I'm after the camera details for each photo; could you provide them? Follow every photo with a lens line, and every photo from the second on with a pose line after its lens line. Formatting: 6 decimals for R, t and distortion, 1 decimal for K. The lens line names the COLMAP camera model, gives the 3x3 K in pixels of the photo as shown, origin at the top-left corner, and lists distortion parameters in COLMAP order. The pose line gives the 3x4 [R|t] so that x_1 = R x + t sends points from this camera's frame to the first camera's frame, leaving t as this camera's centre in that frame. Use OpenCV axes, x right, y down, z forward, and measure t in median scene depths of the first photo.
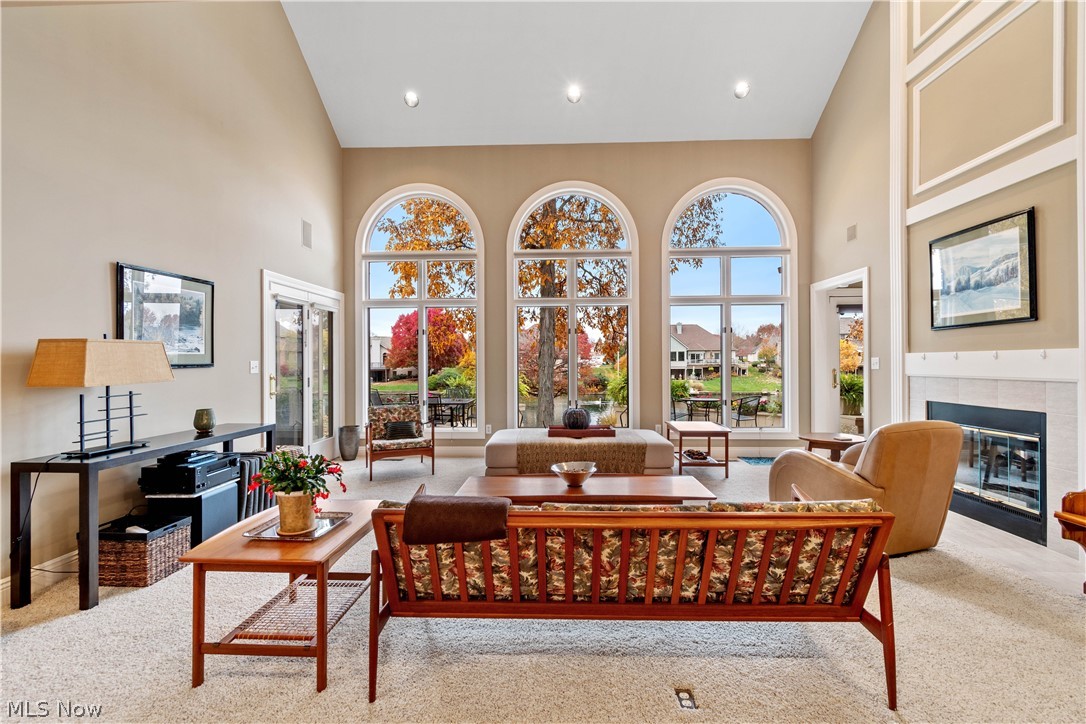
lens RADIAL K [[477.0, 0, 543.8], [0, 477.0, 364.2], [0, 0, 1]] dist [0.003313, -0.001902]
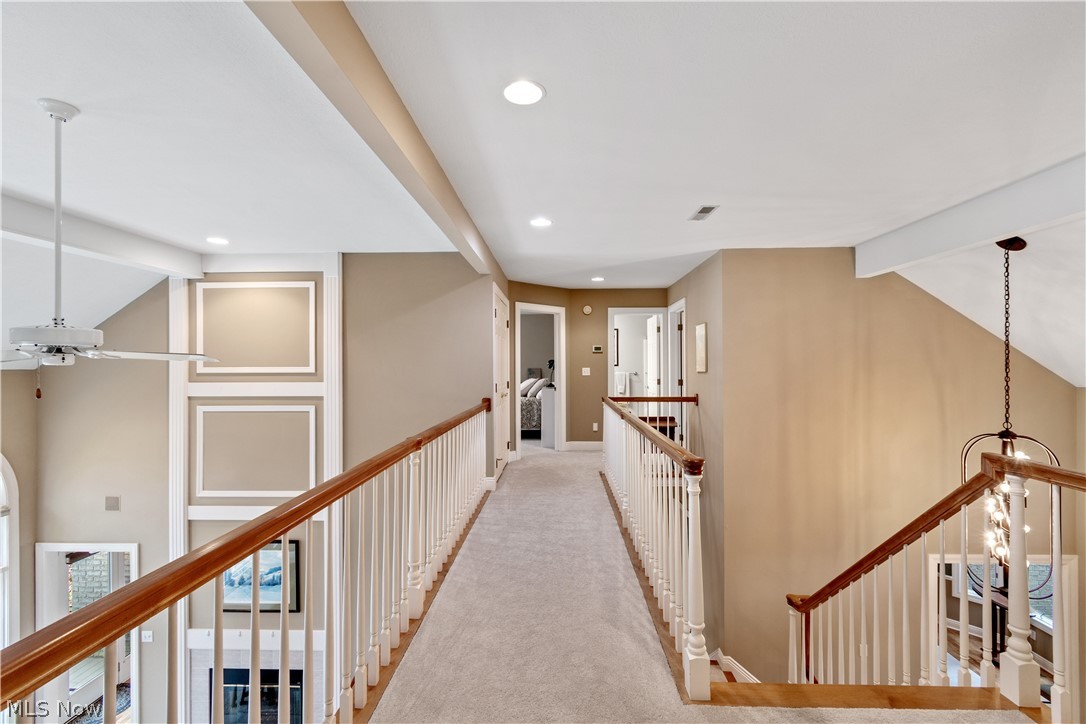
lens RADIAL K [[477.0, 0, 539.8], [0, 477.0, 363.4], [0, 0, 1]] dist [0.003313, -0.001902]
pose [[-0.002735, 0.005700, 0.999980, -0.403090], [0.009005, 0.999943, -0.005676, -0.655723], [-0.999956, 0.008990, -0.002786, 0.148979]]
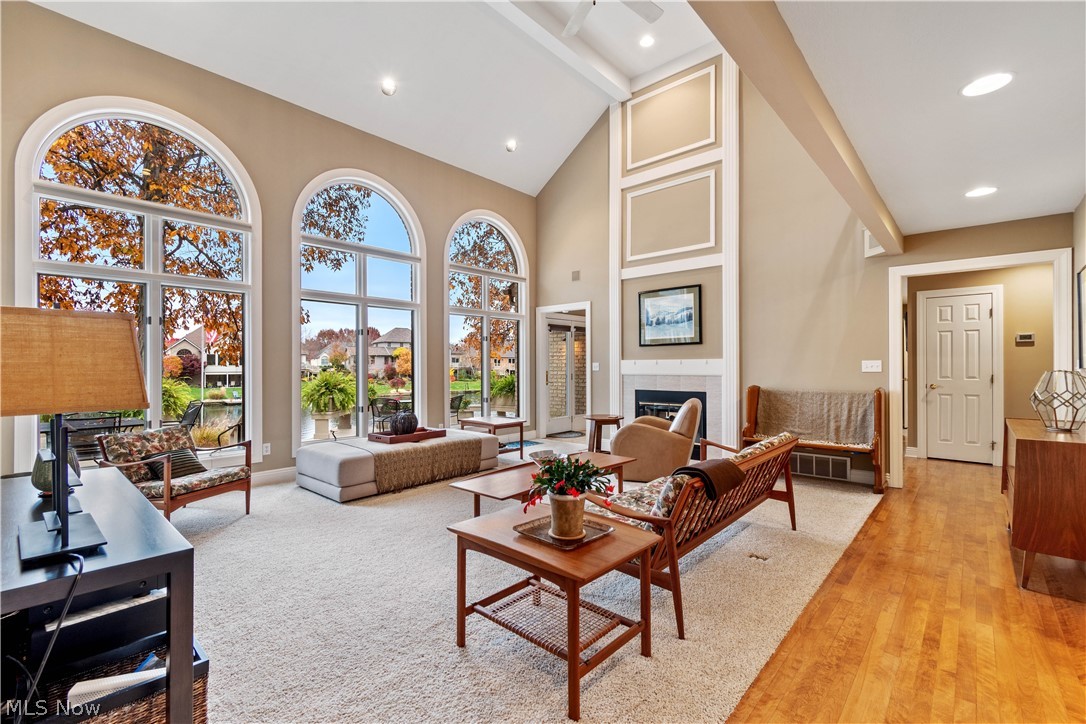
lens RADIAL K [[477.0, 0, 539.5], [0, 477.0, 363.2], [0, 0, 1]] dist [0.003313, -0.001902]
pose [[0.645517, 0.006645, 0.763717, -0.616582], [0.002276, 0.999941, -0.010624, 0.003005], [-0.763743, 0.008596, 0.645464, 0.193985]]
